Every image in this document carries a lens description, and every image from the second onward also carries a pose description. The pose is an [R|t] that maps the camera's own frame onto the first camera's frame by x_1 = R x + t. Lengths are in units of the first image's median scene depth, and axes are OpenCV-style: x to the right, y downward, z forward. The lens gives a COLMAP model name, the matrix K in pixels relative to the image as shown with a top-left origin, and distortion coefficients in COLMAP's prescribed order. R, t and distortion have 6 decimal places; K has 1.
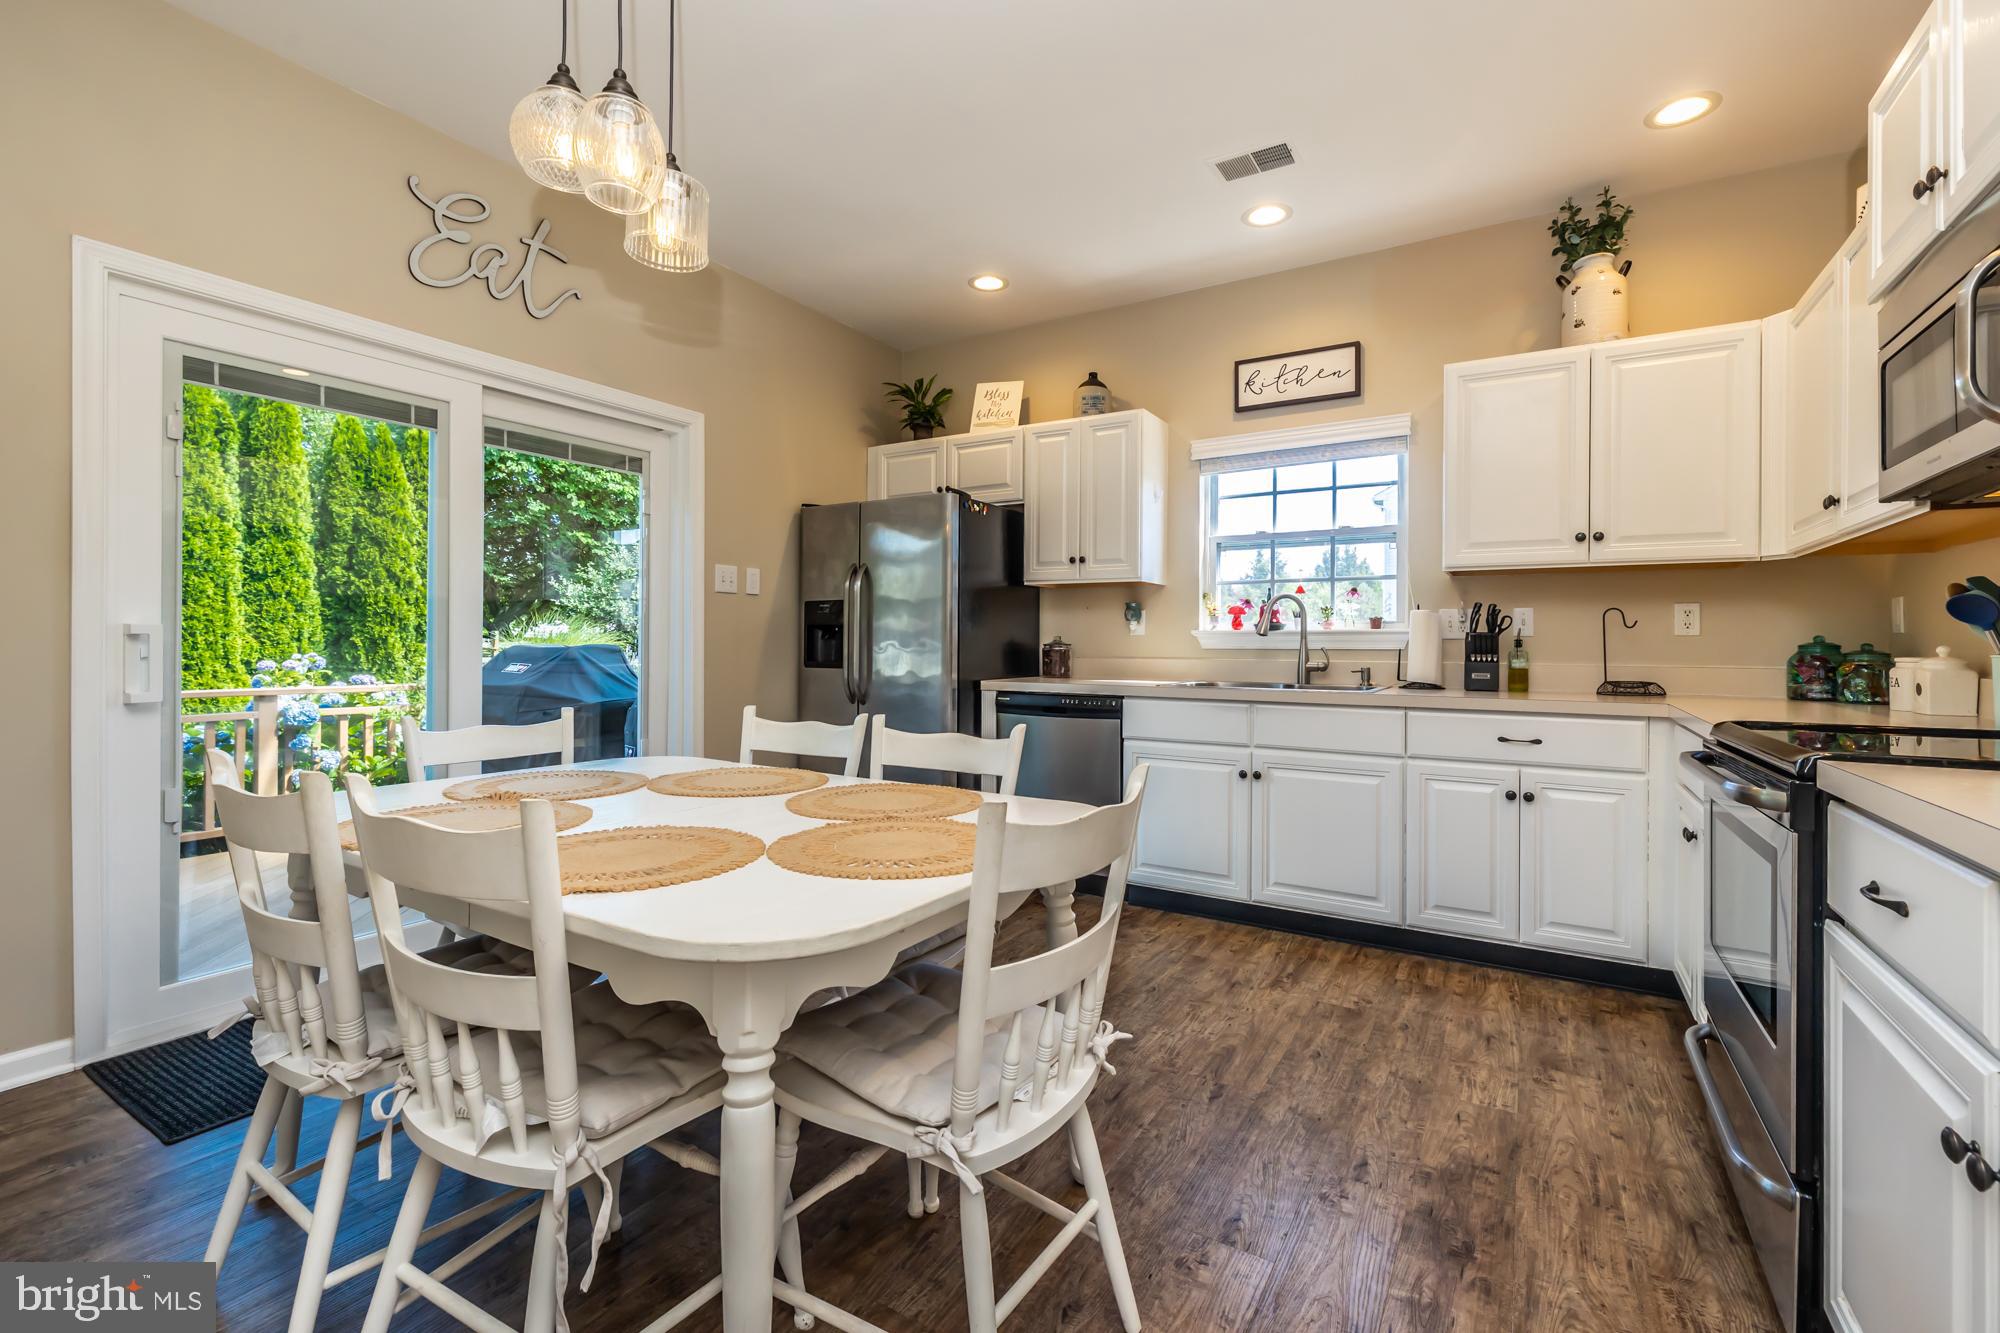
lens RADIAL K [[844.2, 0, 1006.7], [0, 844.2, 646.6], [0, 0, 1]] dist [0.000887, -0.000434]
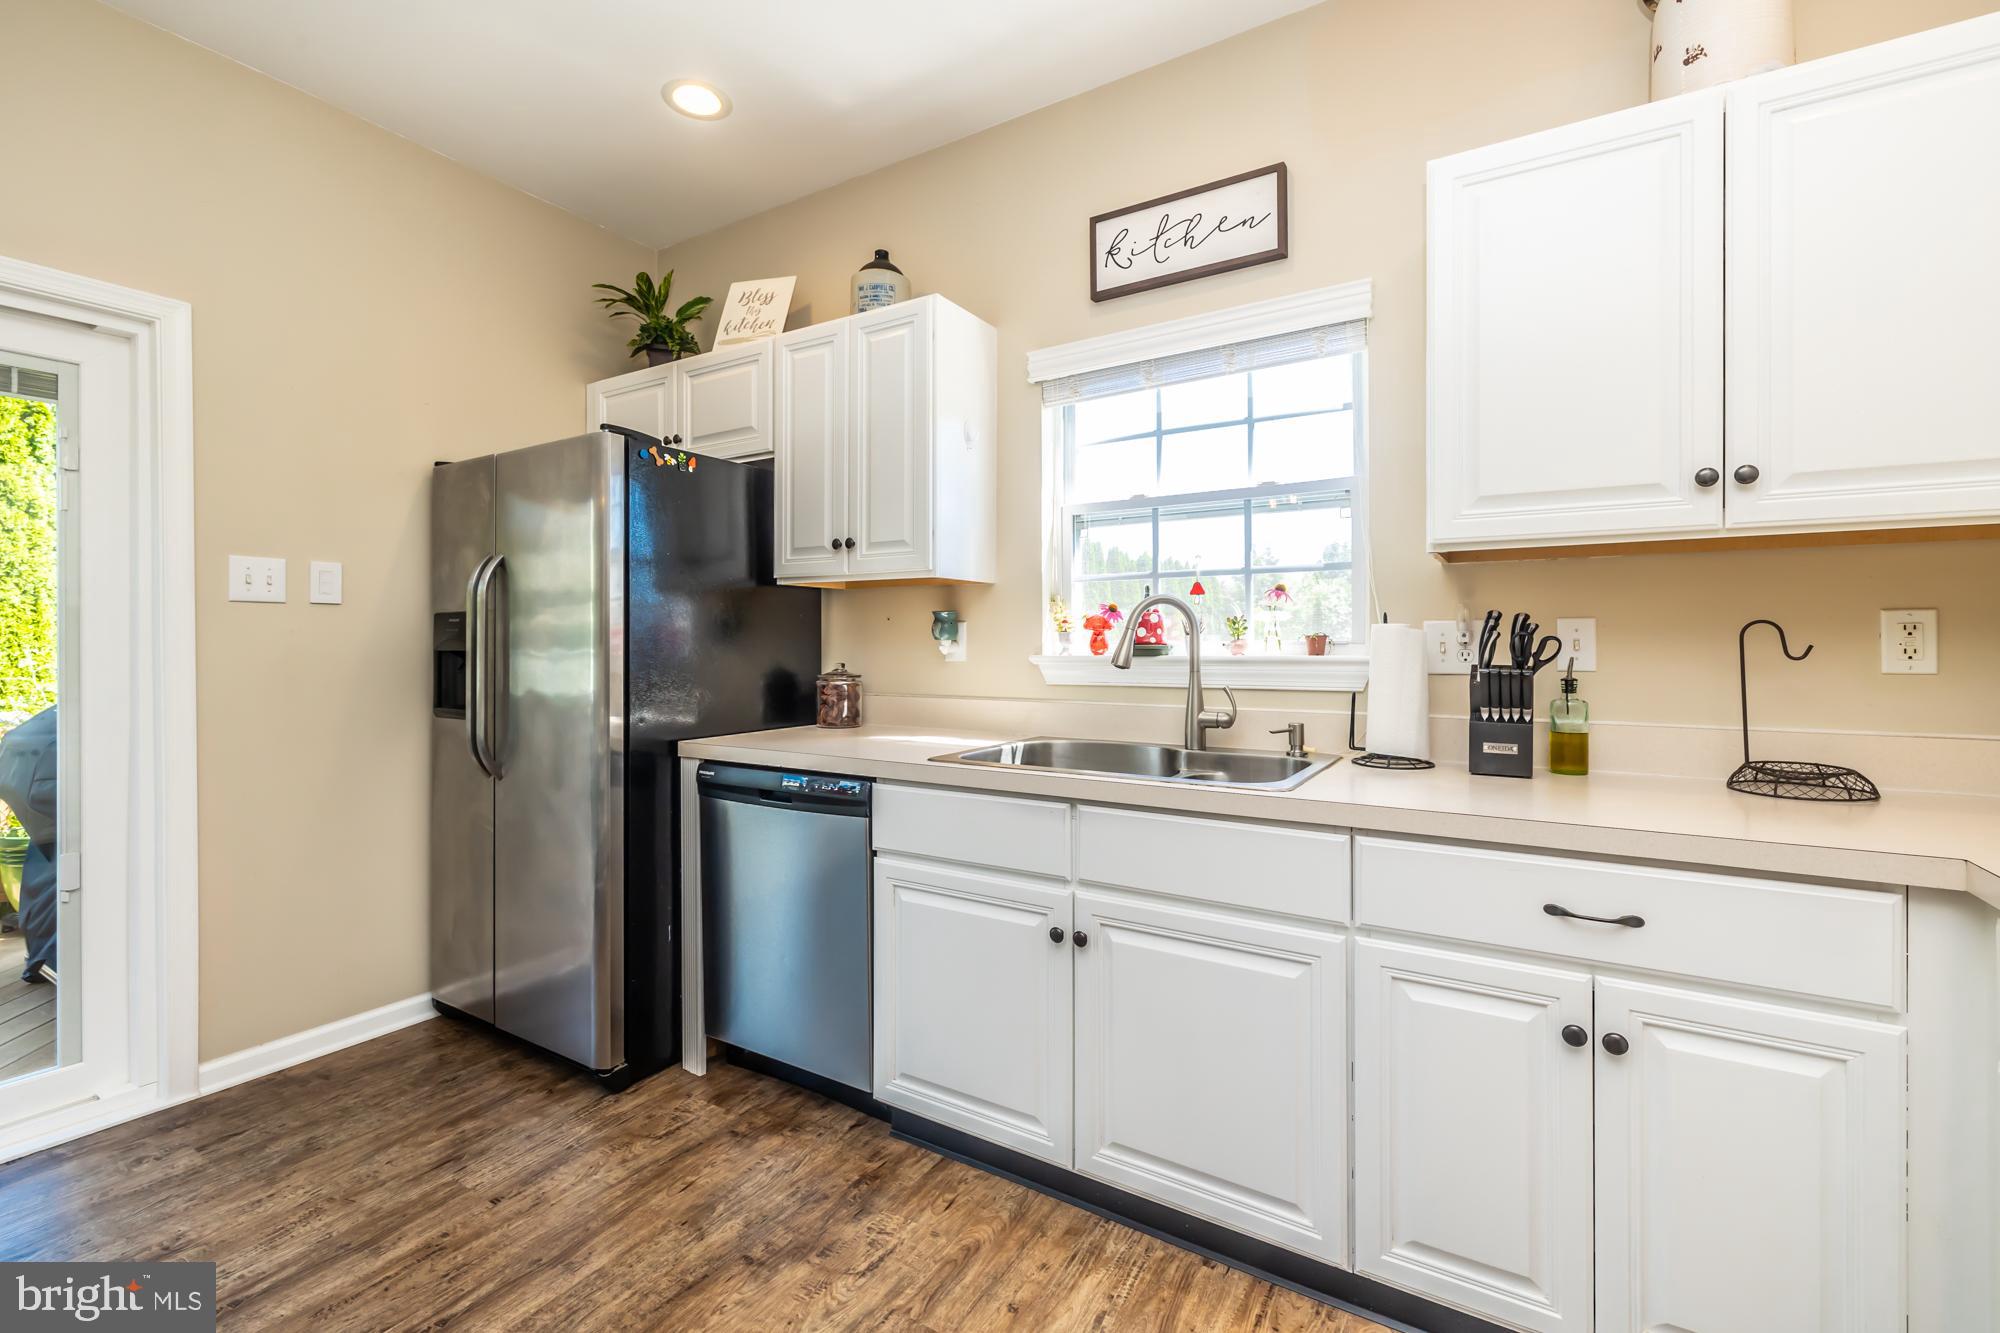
lens RADIAL K [[844.2, 0, 1003.3], [0, 844.2, 648.8], [0, 0, 1]] dist [0.000887, -0.000434]
pose [[0.999954, -0.009227, -0.002474, 0.214285], [0.009239, 0.999945, 0.004946, -0.028879], [0.002428, -0.004969, 0.999985, 0.400300]]
